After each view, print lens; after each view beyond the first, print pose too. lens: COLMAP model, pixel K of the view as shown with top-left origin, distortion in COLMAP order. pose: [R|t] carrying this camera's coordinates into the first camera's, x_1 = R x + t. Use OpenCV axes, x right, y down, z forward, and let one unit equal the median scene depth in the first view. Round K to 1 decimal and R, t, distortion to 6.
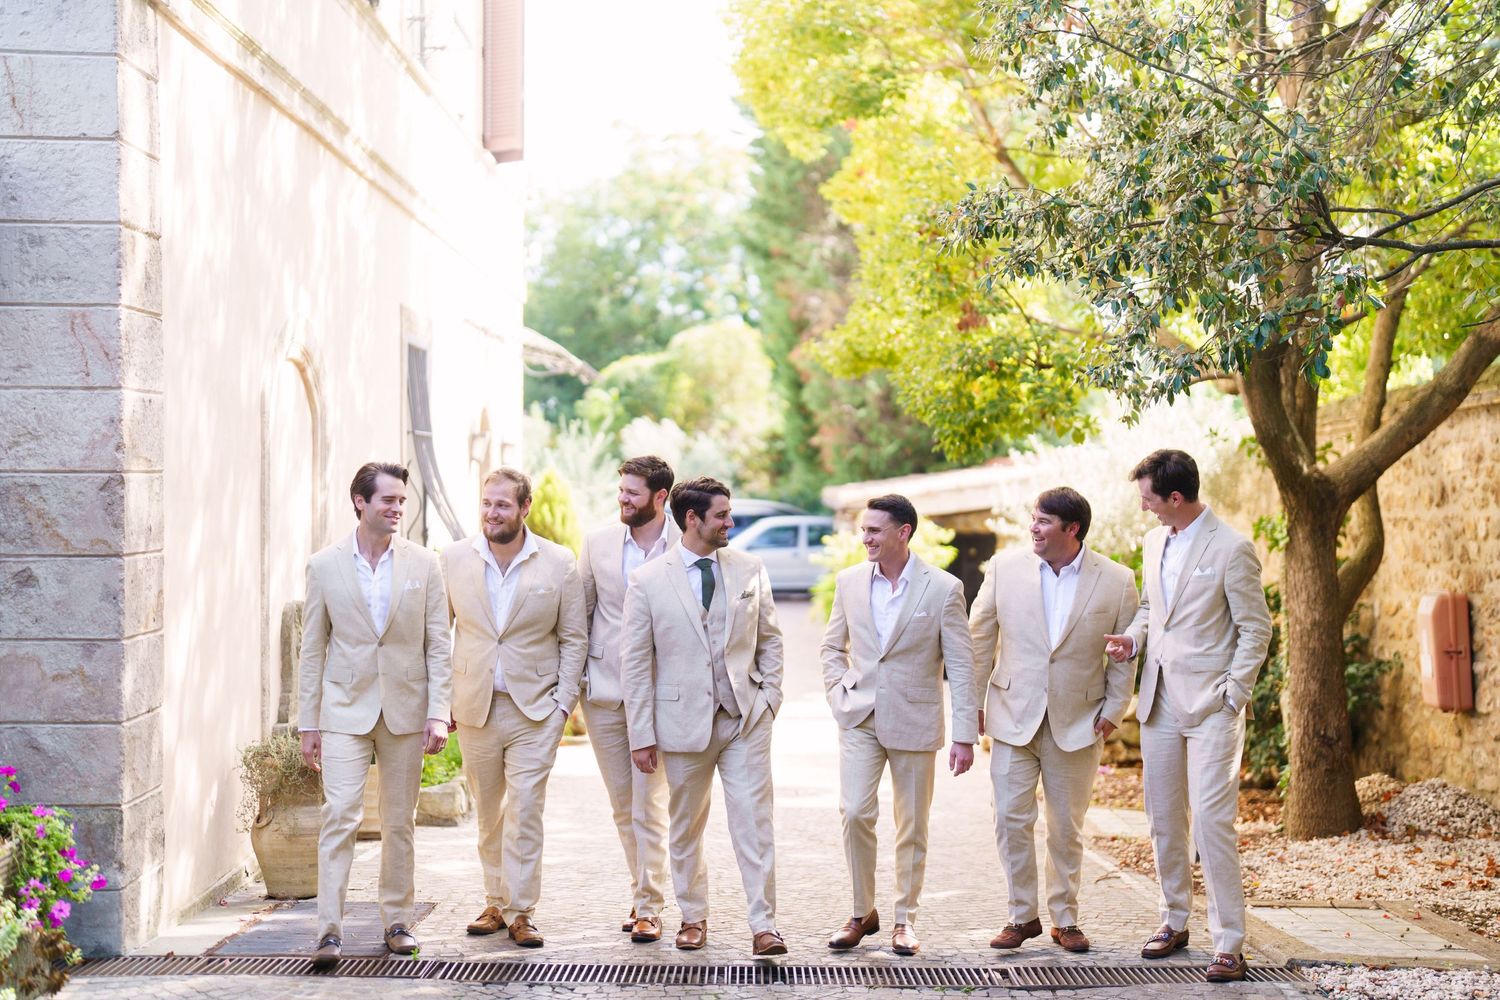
lens RADIAL K [[2141.5, 0, 779.7], [0, 2141.5, 498.9], [0, 0, 1]] dist [0.002699, 1.110176]
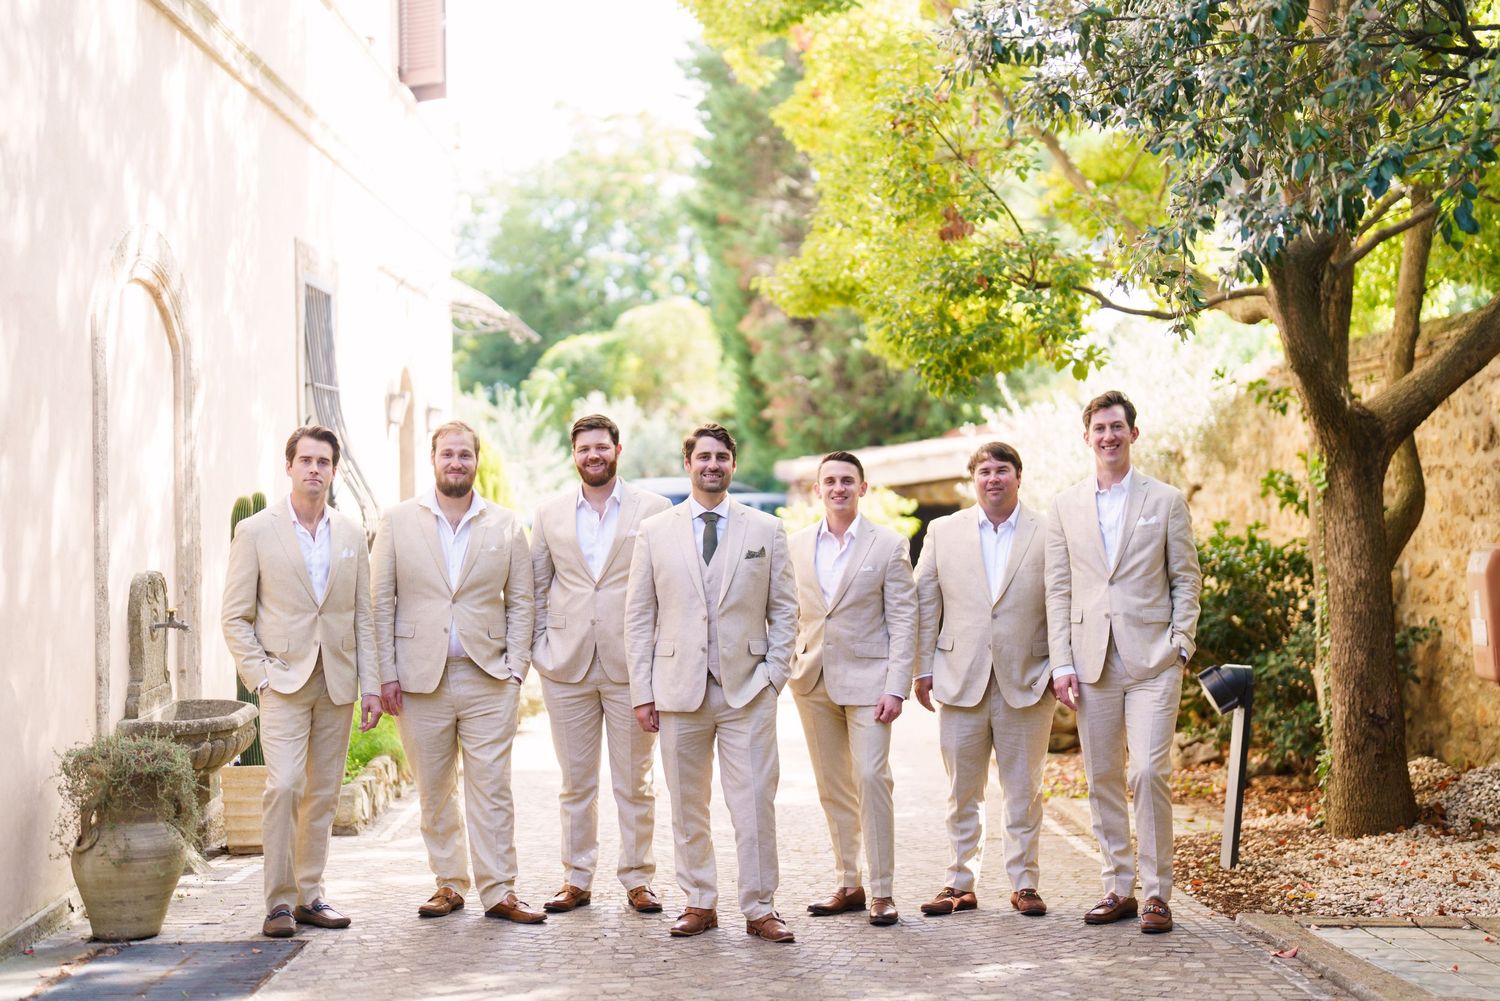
lens RADIAL K [[2141.5, 0, 779.7], [0, 2141.5, 499.4], [0, 0, 1]] dist [0.002699, 1.110176]
pose [[0.999670, -0.011919, 0.022751, -0.000159], [0.011745, 0.999901, 0.007775, 0.013678], [-0.022841, -0.007505, 0.999711, 0.135866]]
